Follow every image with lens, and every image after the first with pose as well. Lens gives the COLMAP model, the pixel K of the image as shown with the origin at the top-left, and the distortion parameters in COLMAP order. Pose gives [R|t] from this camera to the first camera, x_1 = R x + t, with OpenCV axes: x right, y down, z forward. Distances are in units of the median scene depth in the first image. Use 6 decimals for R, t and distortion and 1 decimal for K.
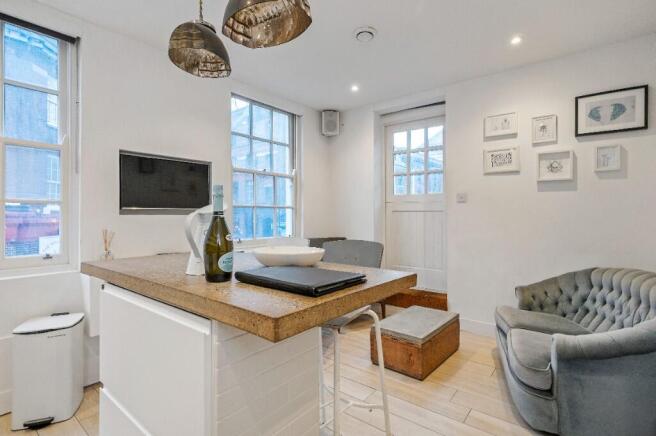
lens RADIAL K [[320.8, 0, 324.9], [0, 320.8, 215.2], [0, 0, 1]] dist [0.002001, 0.000481]
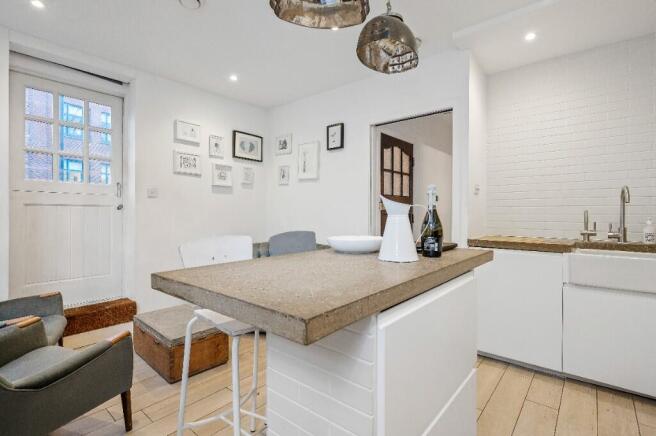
lens RADIAL K [[320.8, 0, 323.0], [0, 320.8, 215.7], [0, 0, 1]] dist [0.002001, 0.000481]
pose [[0.024754, -0.010969, 0.999633, -0.627733], [-0.003589, 0.999932, 0.011061, 0.002814], [-0.999687, -0.003862, 0.024713, 0.525824]]
